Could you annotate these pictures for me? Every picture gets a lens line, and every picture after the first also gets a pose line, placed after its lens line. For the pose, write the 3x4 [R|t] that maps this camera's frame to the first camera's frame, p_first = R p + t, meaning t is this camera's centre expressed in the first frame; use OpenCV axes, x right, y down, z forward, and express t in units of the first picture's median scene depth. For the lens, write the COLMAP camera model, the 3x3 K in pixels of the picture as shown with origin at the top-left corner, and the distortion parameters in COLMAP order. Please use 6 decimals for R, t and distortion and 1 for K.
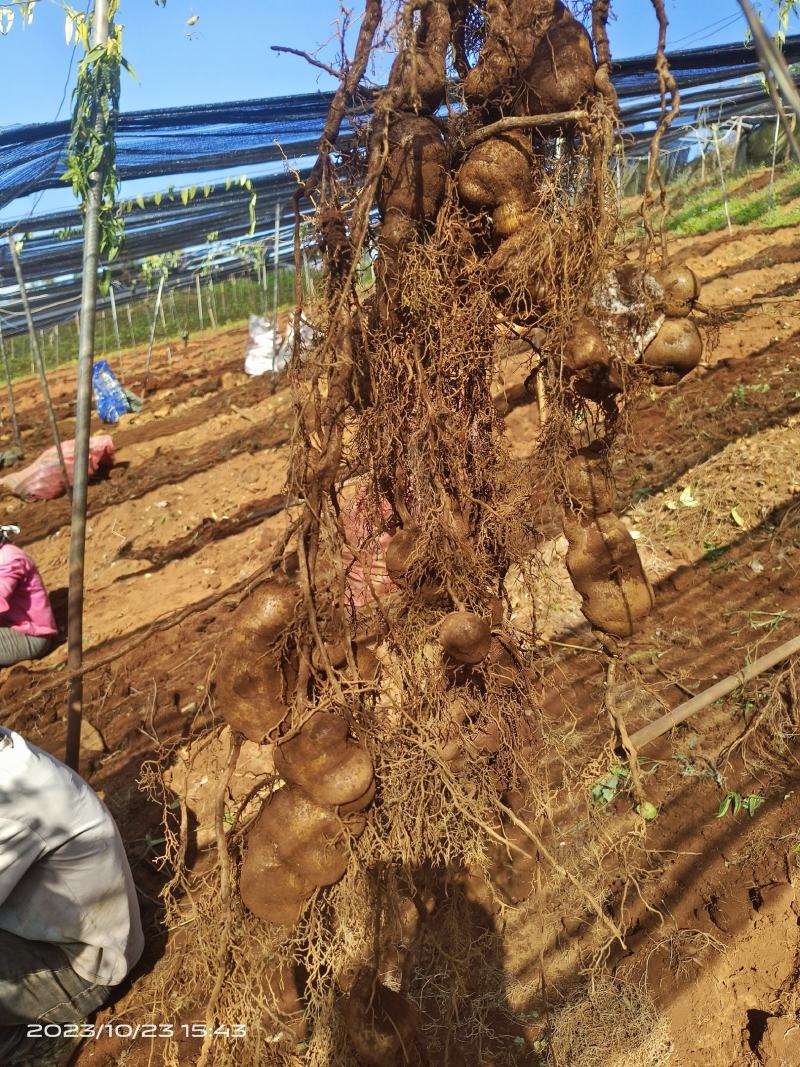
lens RADIAL K [[742.4, 0, 400.0], [0, 742.4, 533.5], [0, 0, 1]] dist [-0.002200, -0.002858]
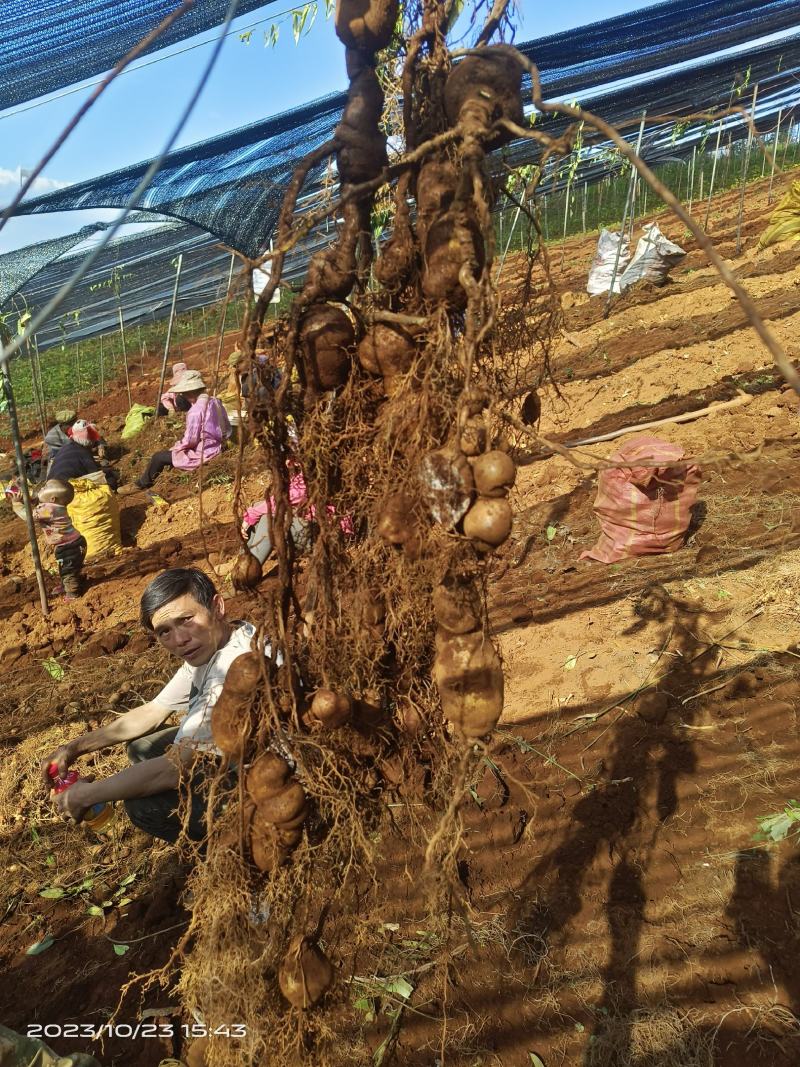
lens RADIAL K [[738.9, 0, 404.9], [0, 738.9, 521.5], [0, 0, 1]] dist [0.036762, -0.004369]
pose [[0.882472, 0.165621, -0.440242, 0.120680], [-0.113185, 0.983227, 0.143013, -0.061847], [0.456544, -0.076376, 0.886417, -0.001260]]
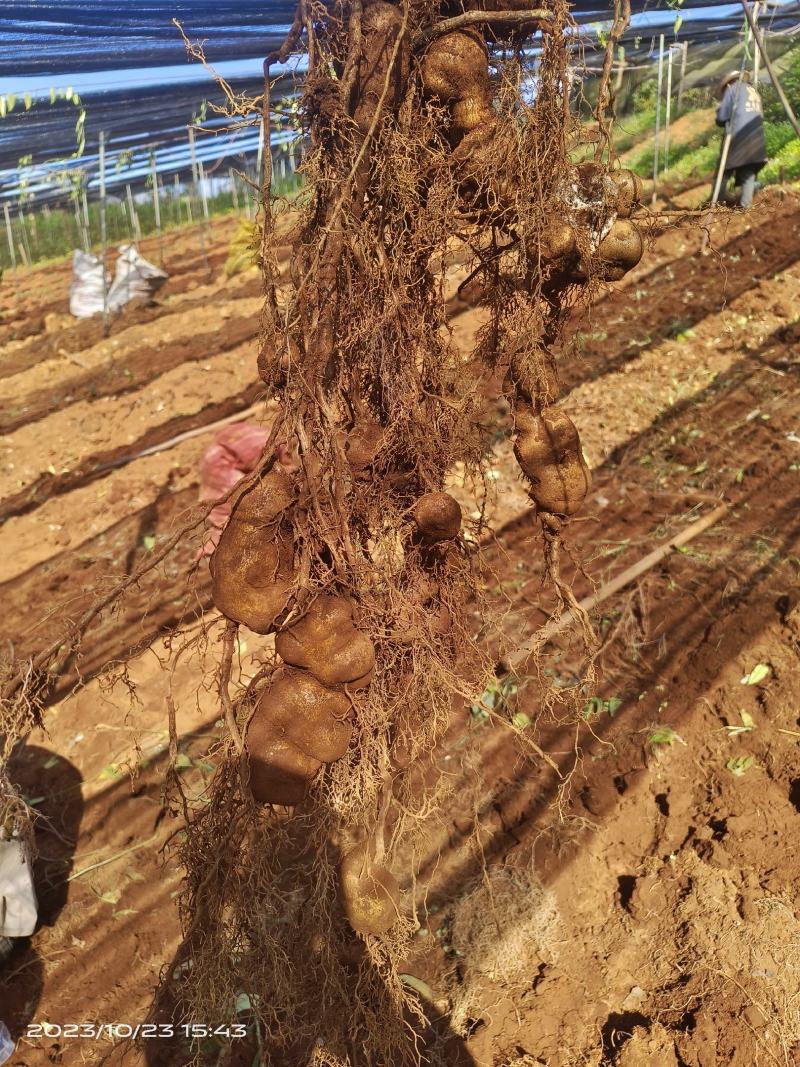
lens RADIAL K [[744.5, 0, 398.8], [0, 744.5, 550.9], [0, 0, 1]] dist [0.076415, -0.156572]
pose [[0.978342, -0.044119, 0.202238, -0.028850], [0.027688, 0.996134, 0.083366, 0.014380], [-0.205134, -0.075961, 0.975782, -0.009372]]
